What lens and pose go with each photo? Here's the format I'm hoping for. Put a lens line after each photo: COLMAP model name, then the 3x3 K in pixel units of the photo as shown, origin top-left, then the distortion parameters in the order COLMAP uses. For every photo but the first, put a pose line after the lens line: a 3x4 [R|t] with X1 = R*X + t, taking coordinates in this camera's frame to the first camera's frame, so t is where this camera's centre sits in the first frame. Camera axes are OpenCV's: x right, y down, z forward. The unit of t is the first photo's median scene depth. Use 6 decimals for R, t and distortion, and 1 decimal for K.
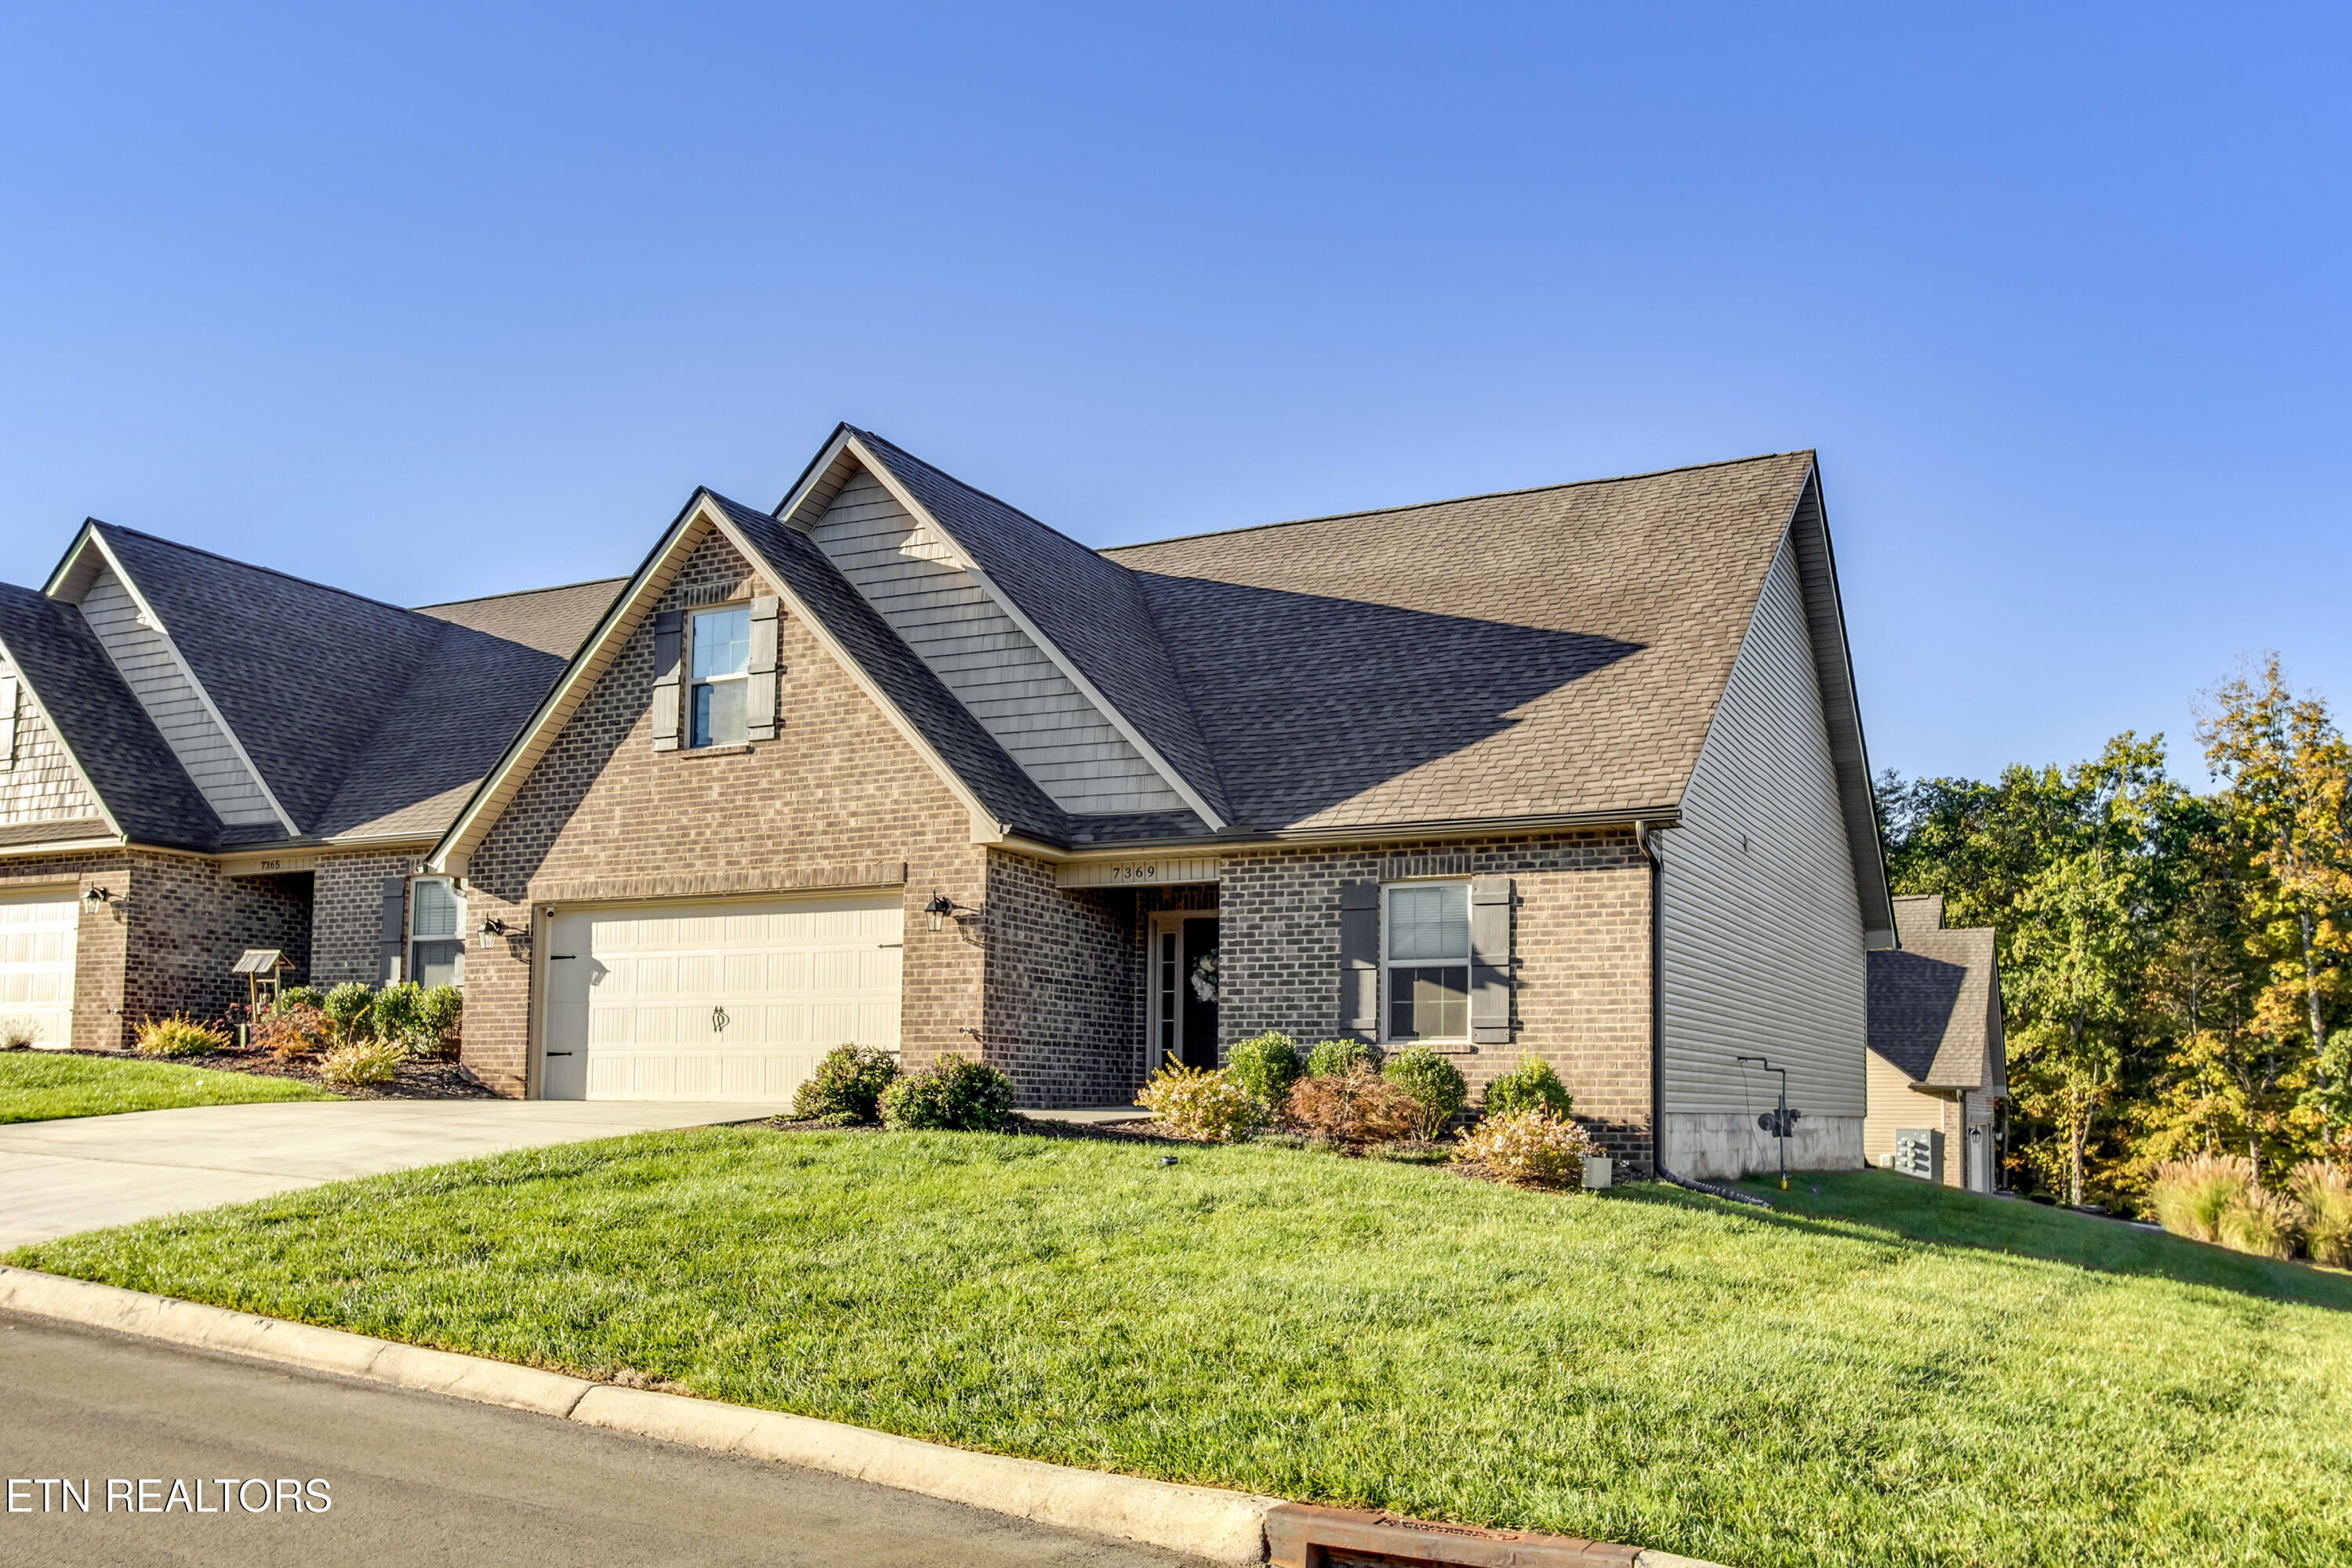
lens RADIAL K [[1778.9, 0, 1170.7], [0, 1778.9, 1121.3], [0, 0, 1]] dist [0.032088, 0.000716]
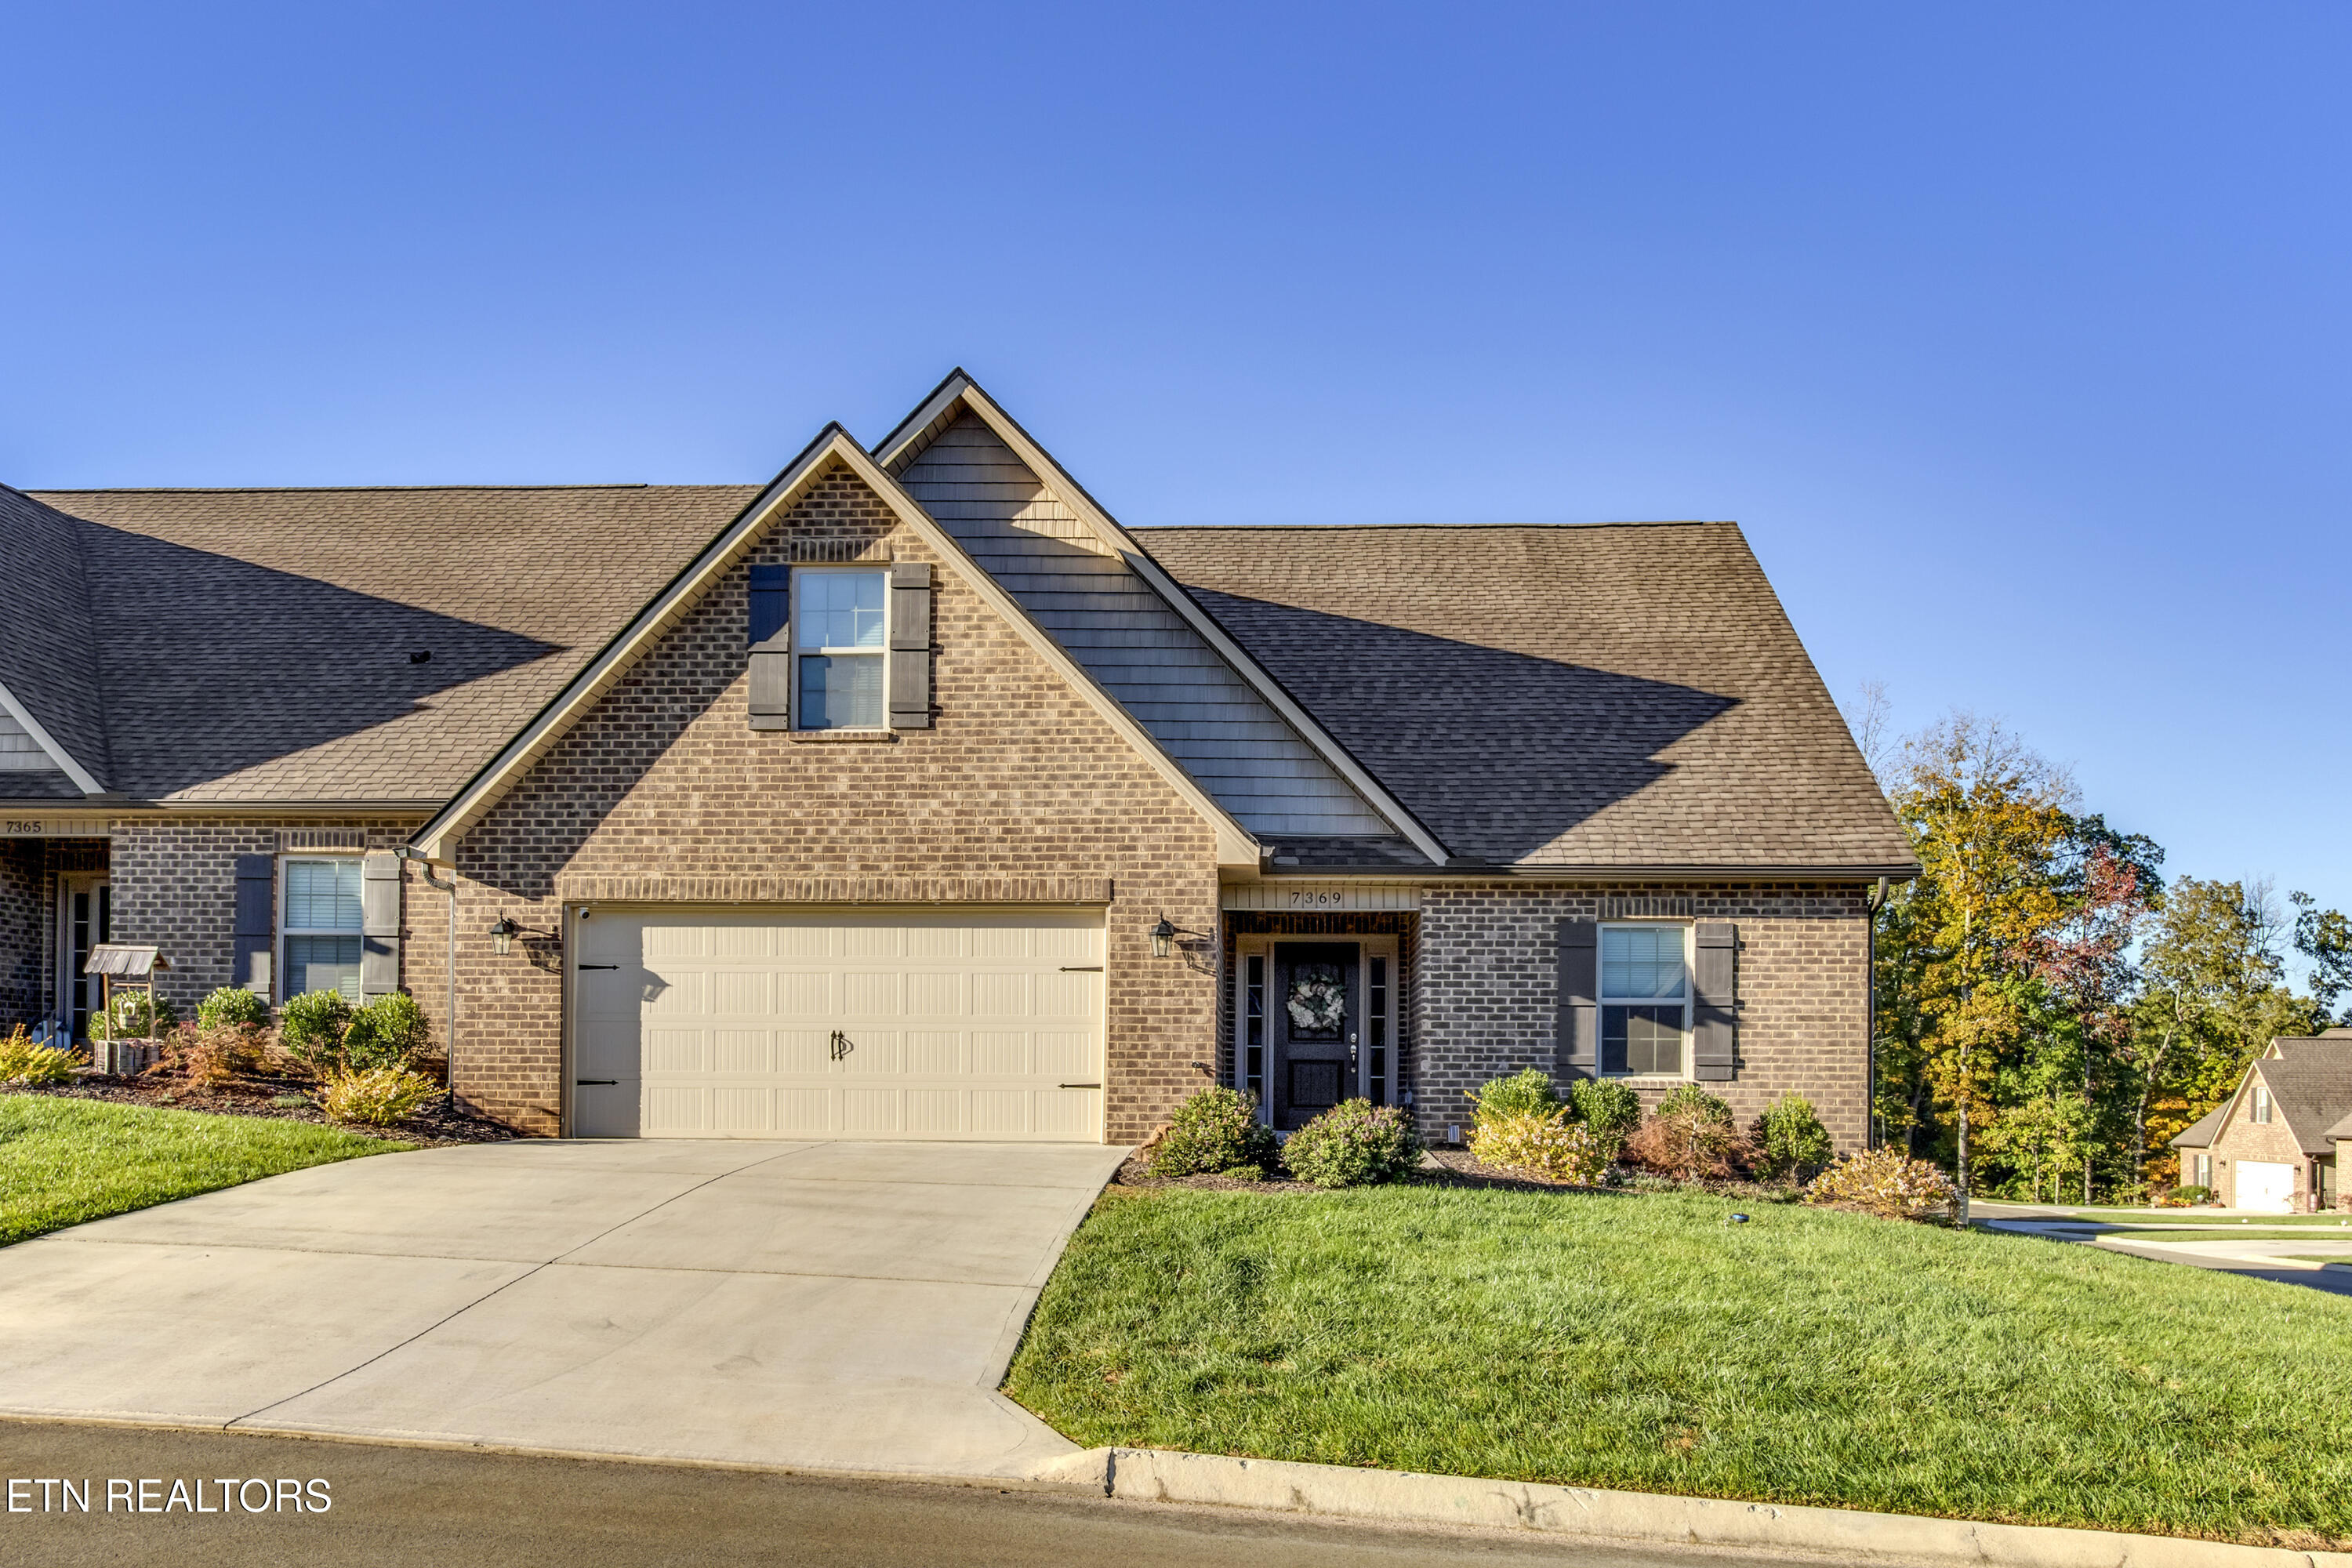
lens RADIAL K [[1704.8, 0, 1321.1], [0, 1704.8, 1204.8], [0, 0, 1]] dist [0.023158, -0.002106]
pose [[0.924618, -0.029333, 0.379765, -0.387617], [0.007586, 0.998251, 0.058635, -0.028984], [-0.380821, -0.051334, 0.923223, 0.141998]]
